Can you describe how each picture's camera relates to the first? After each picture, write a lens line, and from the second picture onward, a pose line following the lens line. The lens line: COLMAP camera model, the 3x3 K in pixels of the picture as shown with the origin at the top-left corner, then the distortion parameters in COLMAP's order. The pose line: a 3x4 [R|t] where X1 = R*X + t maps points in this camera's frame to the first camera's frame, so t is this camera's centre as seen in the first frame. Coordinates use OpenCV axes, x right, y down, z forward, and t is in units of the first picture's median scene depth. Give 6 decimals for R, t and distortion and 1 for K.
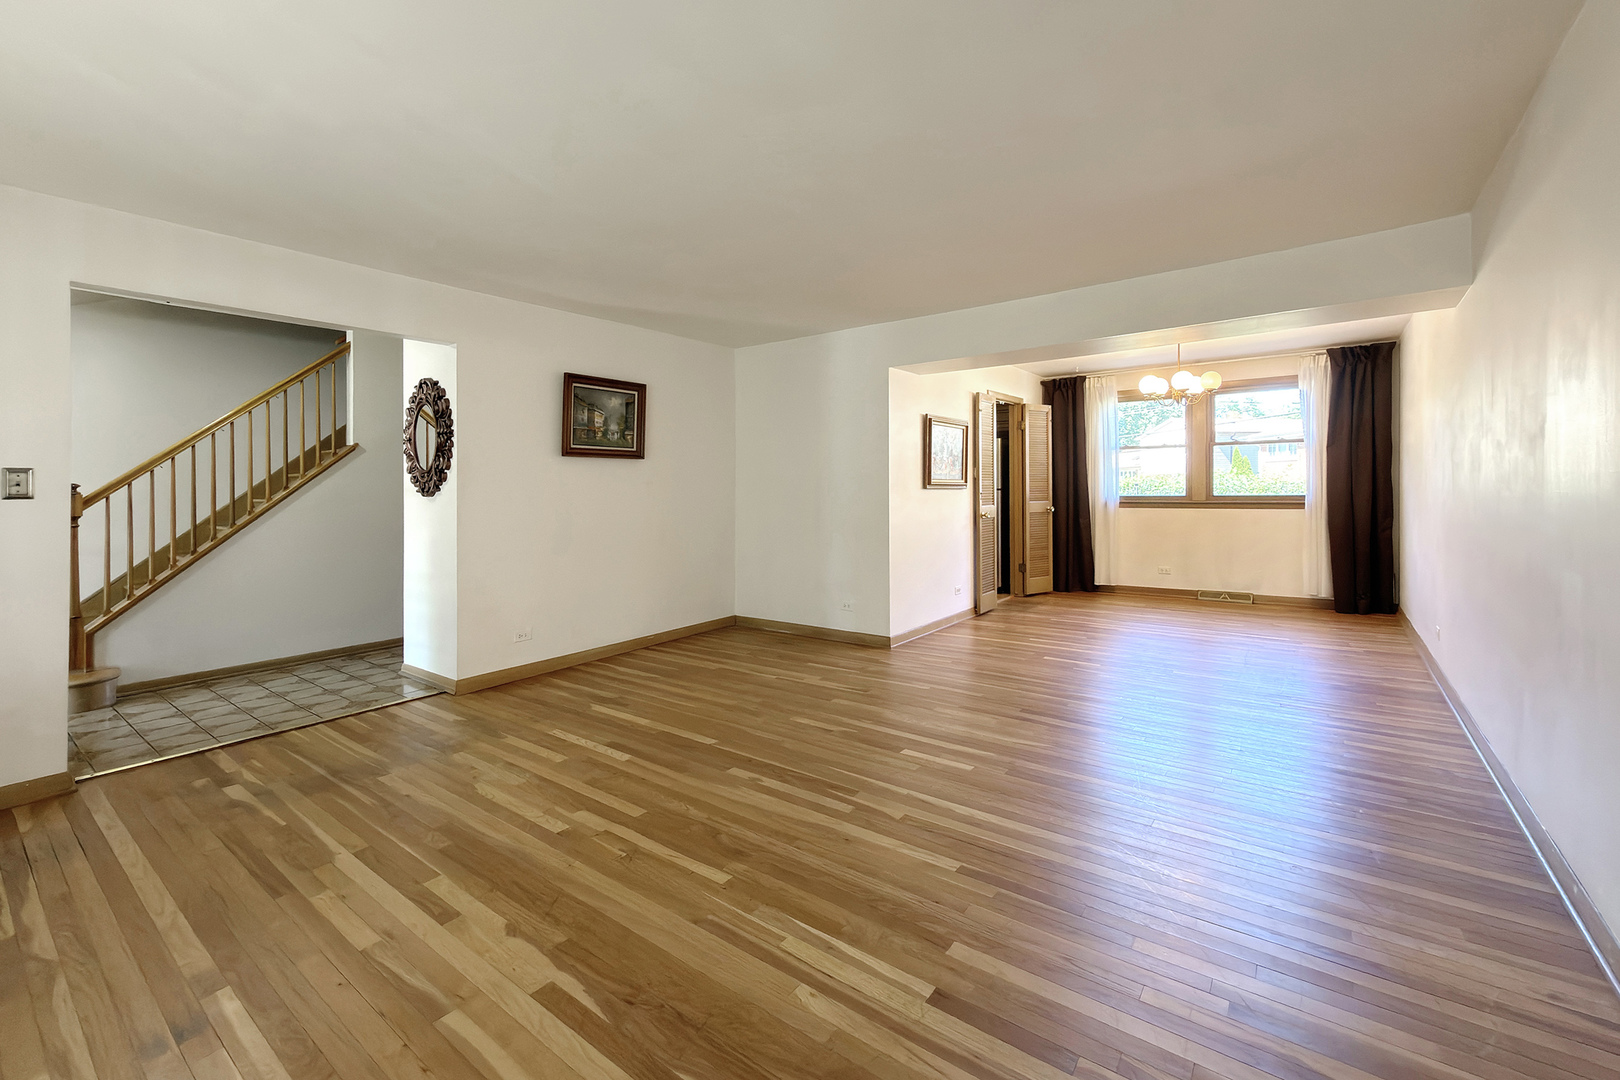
lens RADIAL K [[668.6, 0, 807.1], [0, 668.6, 492.8], [0, 0, 1]] dist [-0.003896, 0.000167]
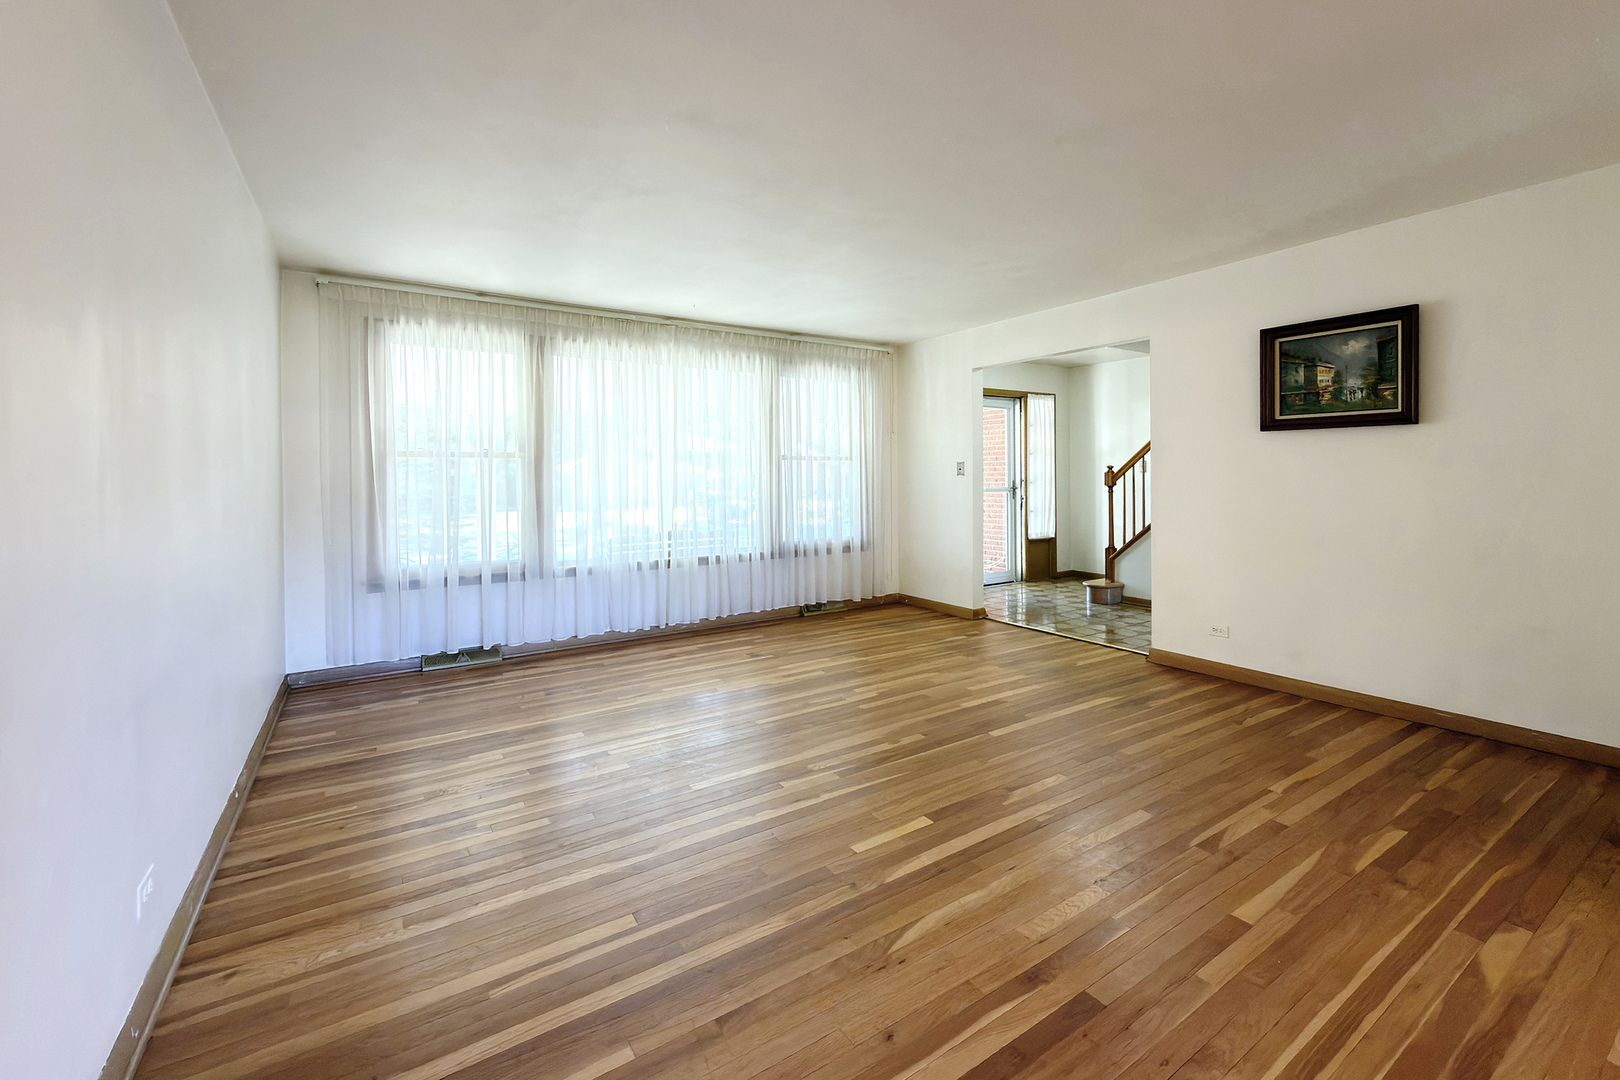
lens RADIAL K [[668.6, 0, 806.5], [0, 668.6, 473.9], [0, 0, 1]] dist [-0.003896, 0.000167]
pose [[-0.342164, 0.013814, -0.939539, 0.581578], [0.006614, 0.999903, 0.012292, -0.015422], [0.939617, -0.002008, -0.342222, 0.721570]]
